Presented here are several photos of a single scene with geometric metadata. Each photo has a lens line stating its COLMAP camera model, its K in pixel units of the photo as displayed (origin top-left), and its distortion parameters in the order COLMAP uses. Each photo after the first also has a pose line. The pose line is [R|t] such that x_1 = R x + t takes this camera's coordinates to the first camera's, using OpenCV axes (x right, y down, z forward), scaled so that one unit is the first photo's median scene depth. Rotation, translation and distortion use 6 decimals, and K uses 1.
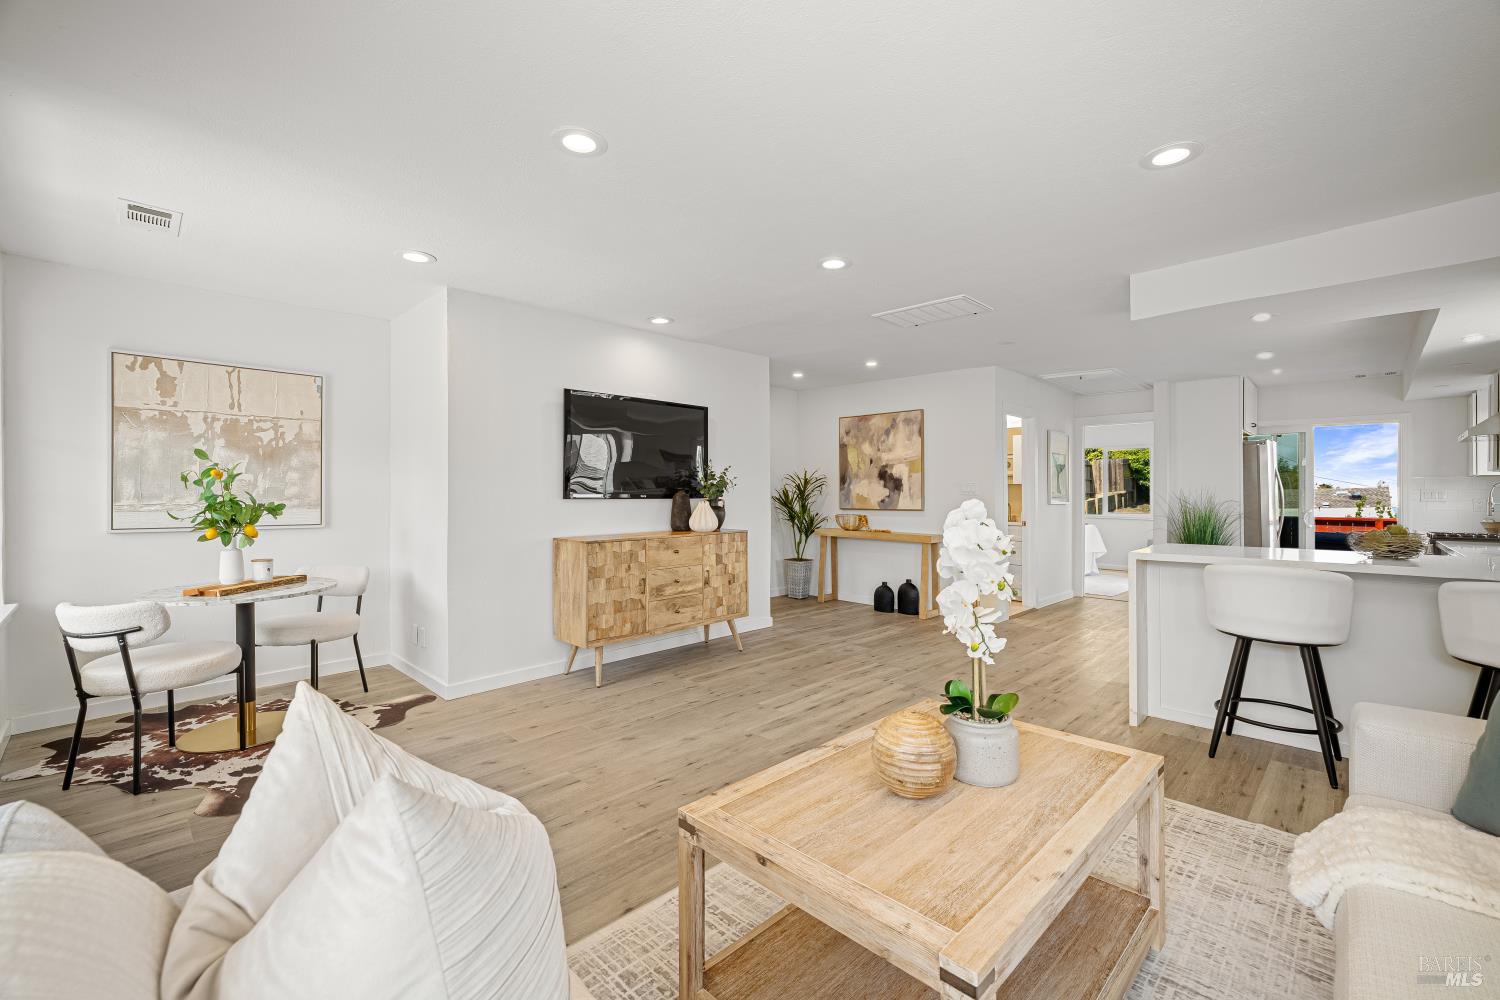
lens RADIAL K [[635.5, 0, 752.1], [0, 635.5, 495.5], [0, 0, 1]] dist [-0.018075, 0.010227]
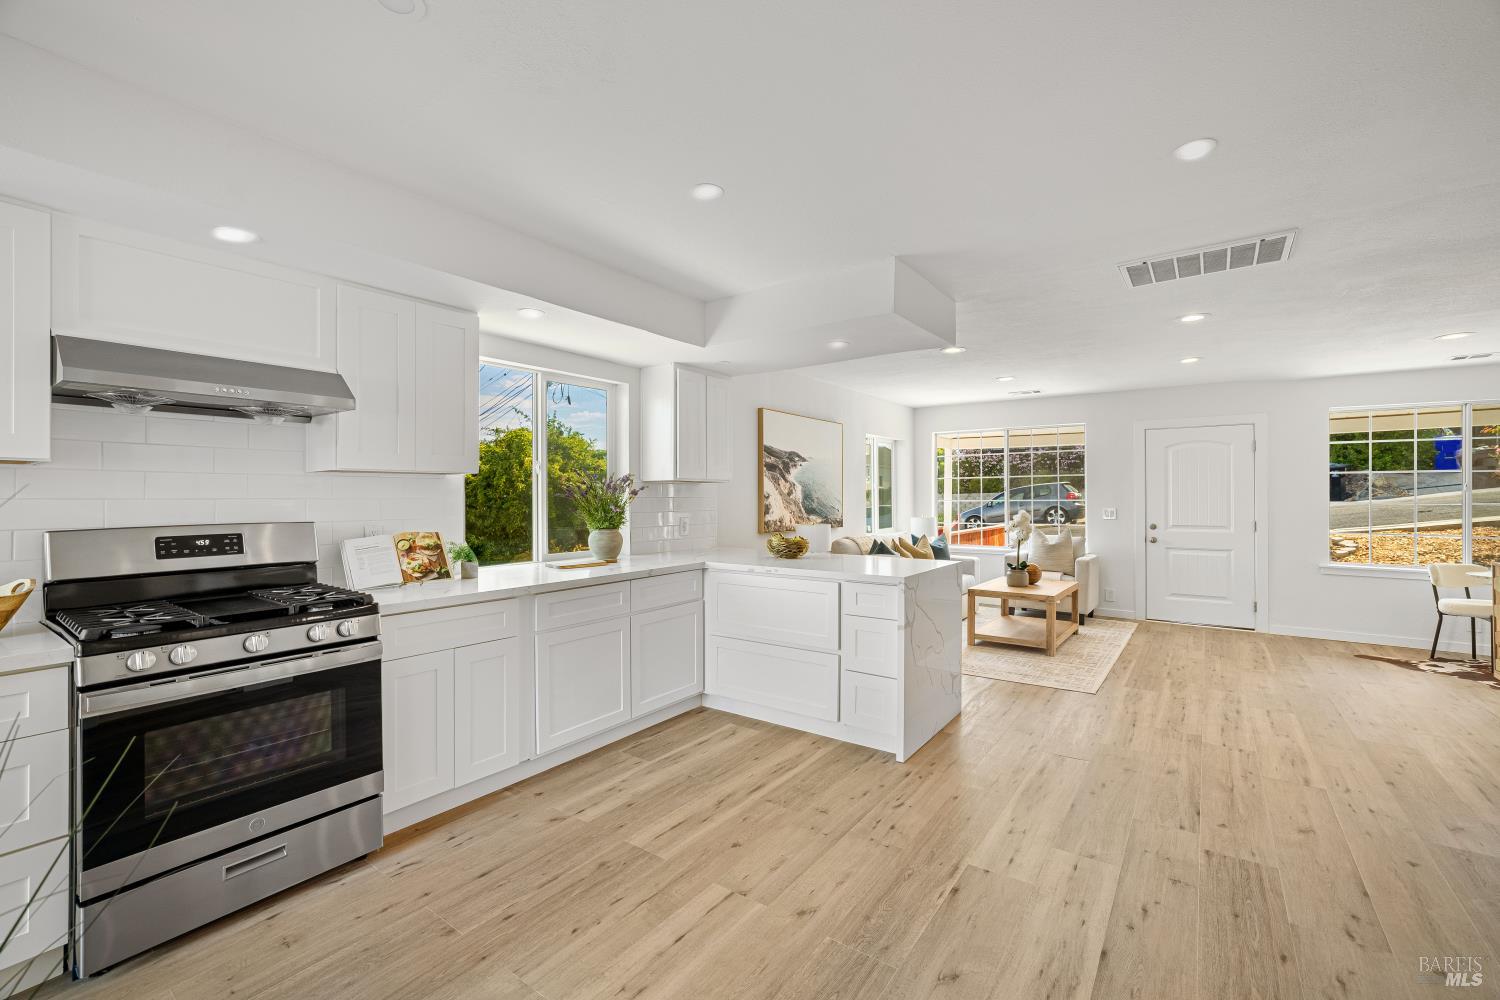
lens RADIAL K [[635.5, 0, 752.1], [0, 635.5, 495.5], [0, 0, 1]] dist [-0.018075, 0.010227]
pose [[-0.988256, -0.003218, -0.152775, 0.939764], [-0.002337, 0.999980, -0.005946, -0.017755], [0.152791, -0.005519, -0.988243, 1.699247]]
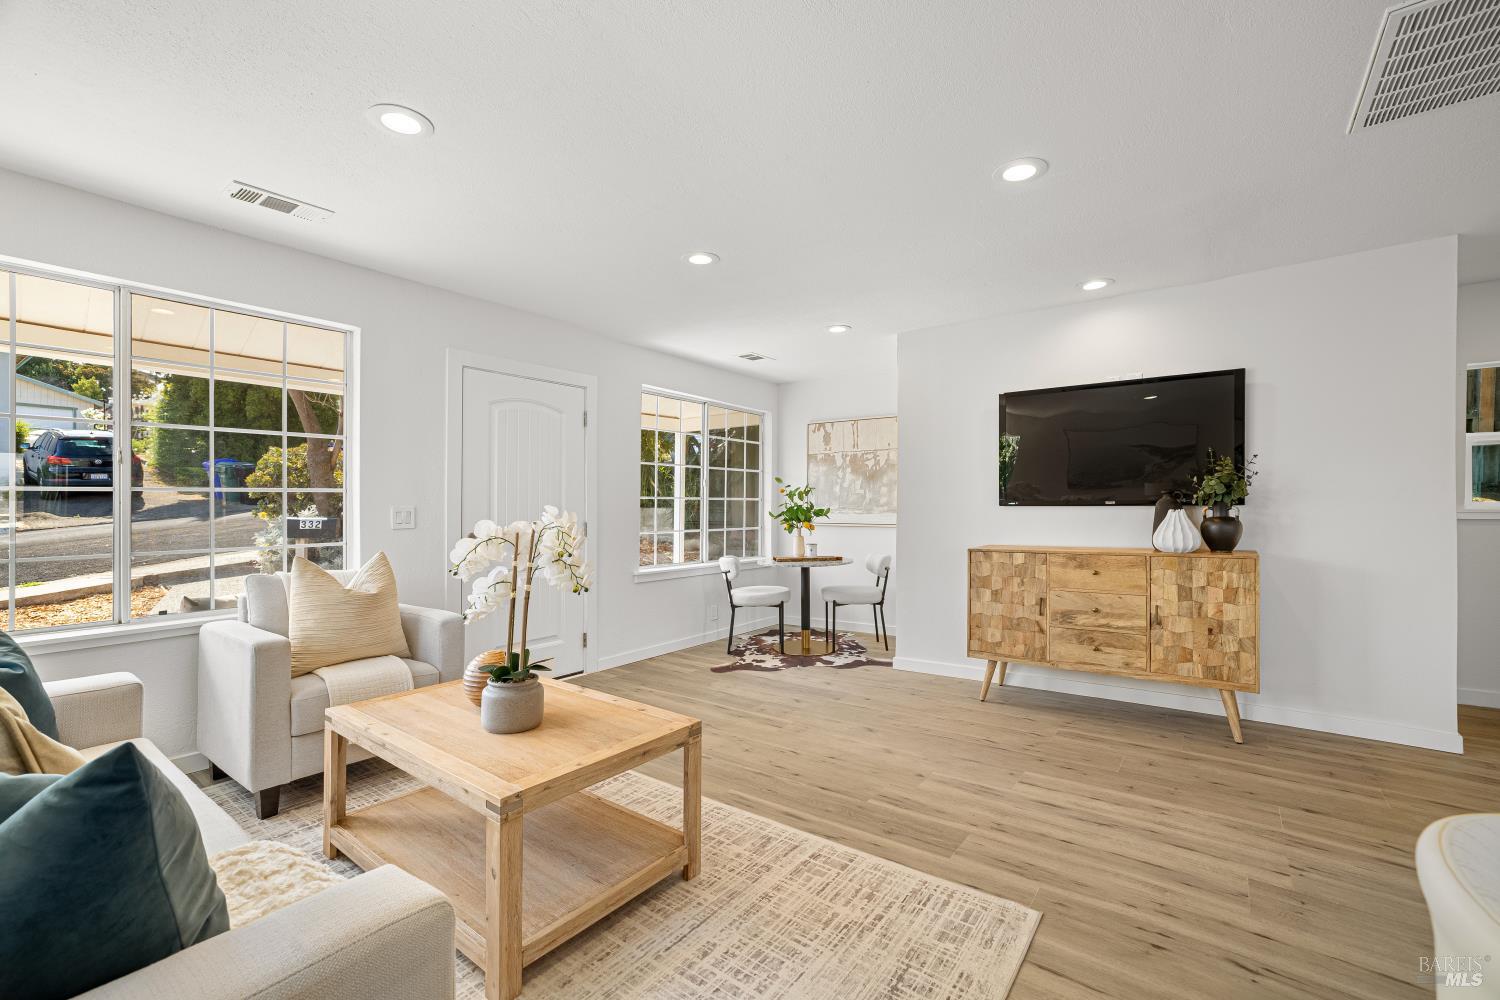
lens RADIAL K [[635.5, 0, 752.1], [0, 635.5, 495.5], [0, 0, 1]] dist [-0.018075, 0.010227]
pose [[0.139558, -0.015288, -0.990096, 0.658246], [0.004091, 0.999881, -0.014863, 0.002292], [0.990205, -0.001976, 0.139604, 0.510055]]
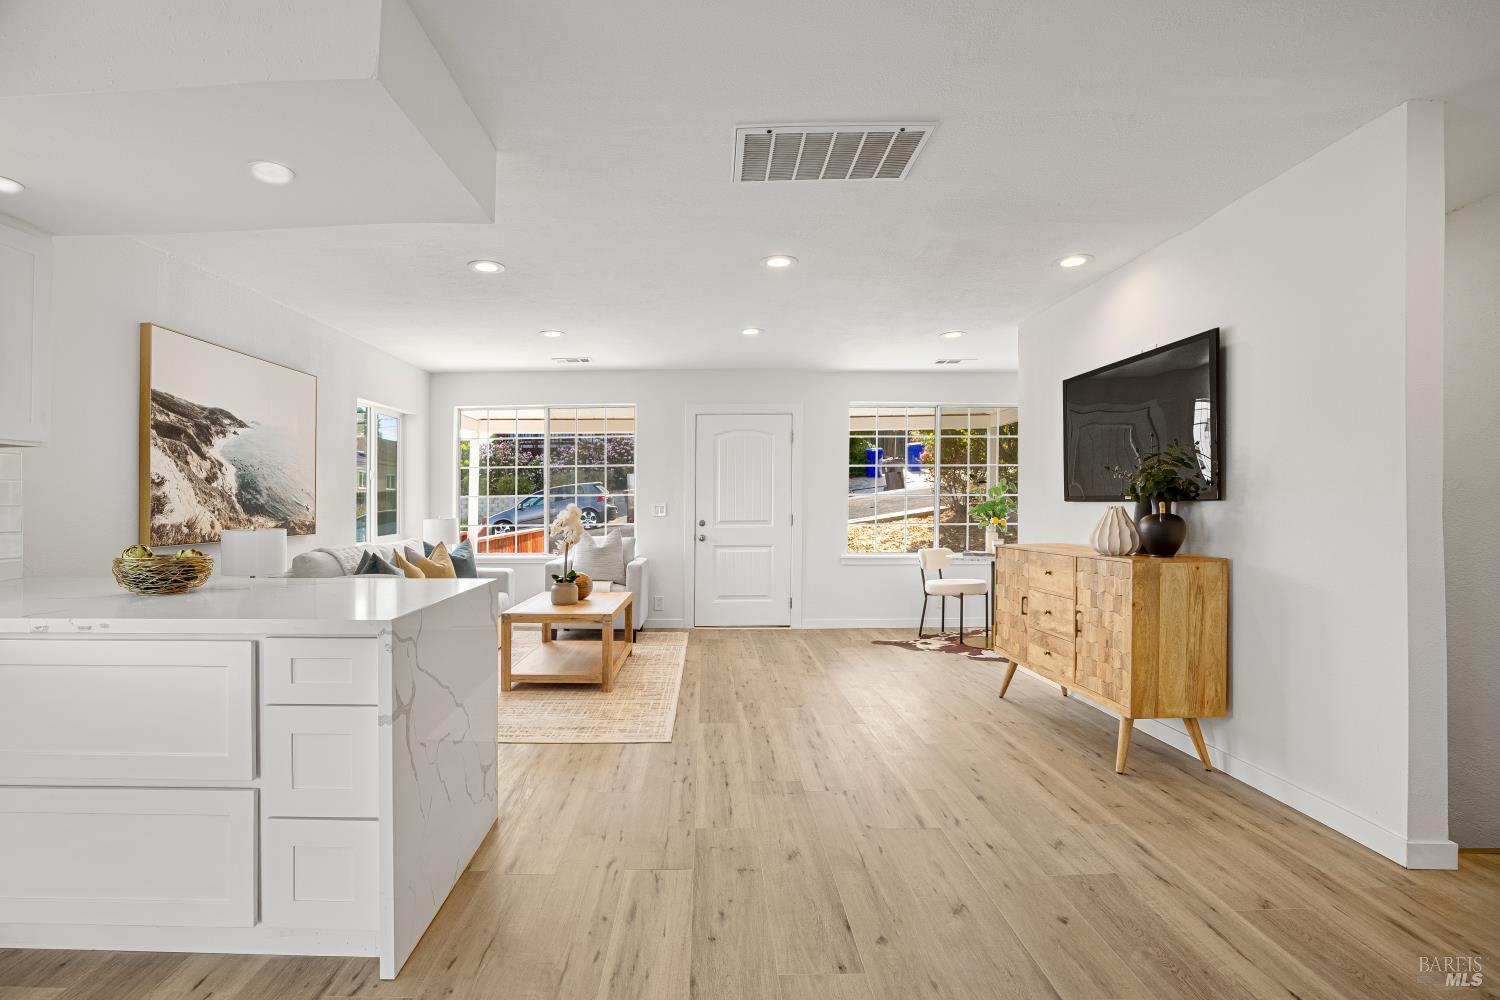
lens RADIAL K [[699.2, 0, 706.0], [0, 699.2, 468.2], [0, 0, 1]] dist [-0.042148, 0.000421]
pose [[-0.713438, -0.031100, -0.700028, 0.808339], [0.006306, 0.998689, -0.050794, 0.004745], [0.700690, -0.040653, -0.712307, 1.420745]]
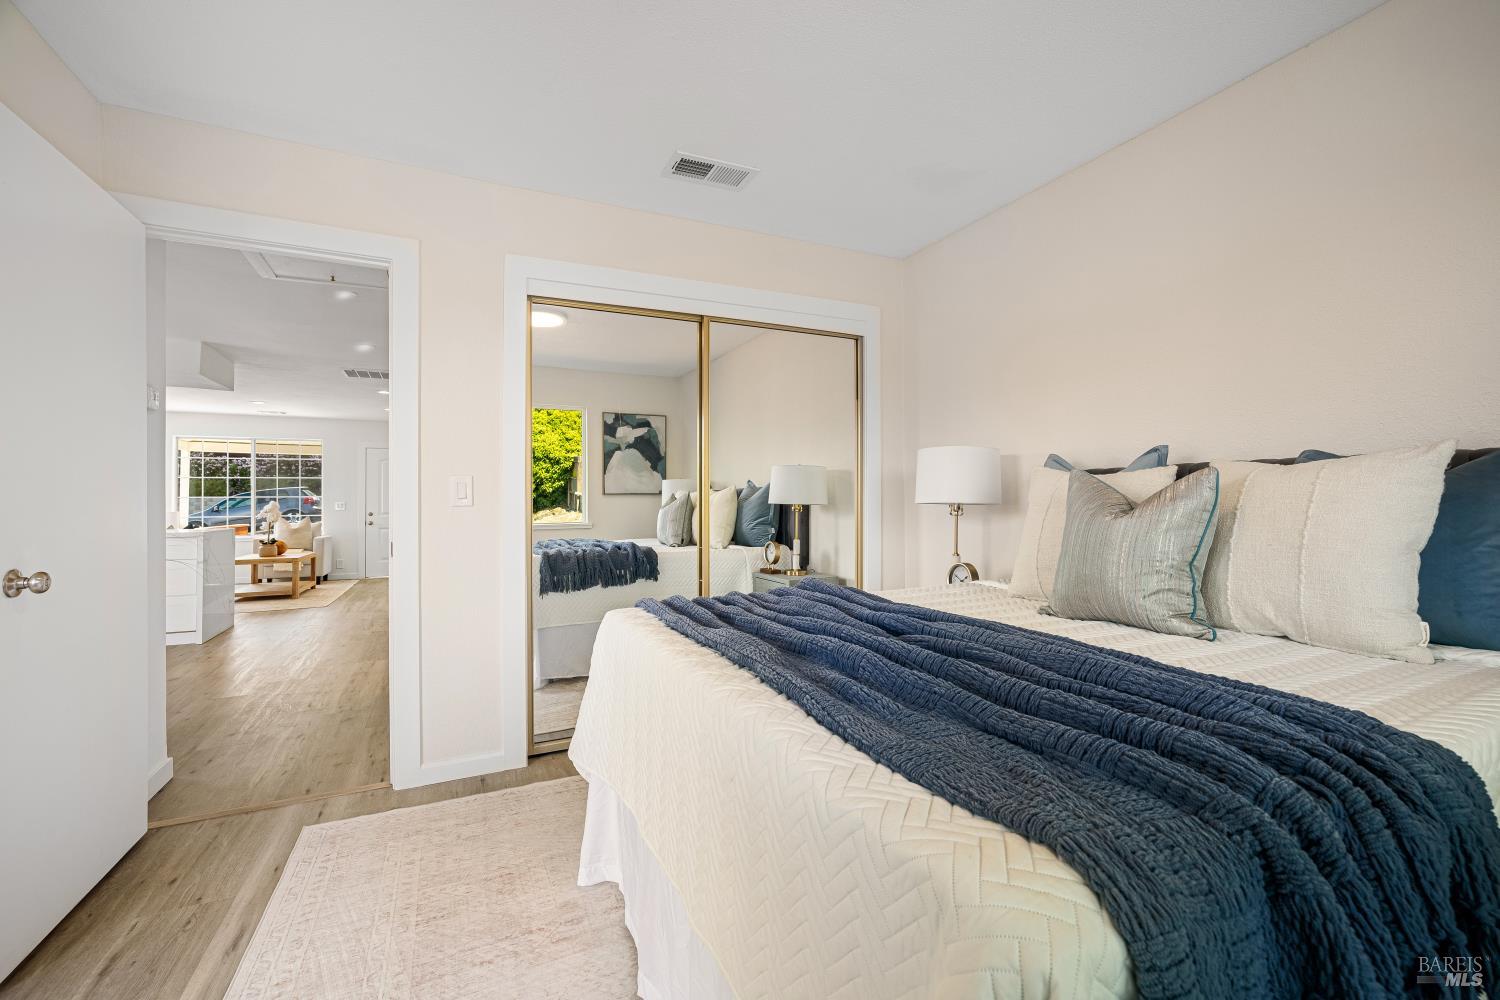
lens RADIAL K [[635.5, 0, 752.1], [0, 635.5, 495.5], [0, 0, 1]] dist [-0.018075, 0.010227]
pose [[-0.330823, -0.015756, -0.943561, 1.474843], [0.005781, 0.999808, -0.018722, 0.033400], [0.943675, -0.011648, -0.330668, 2.433118]]
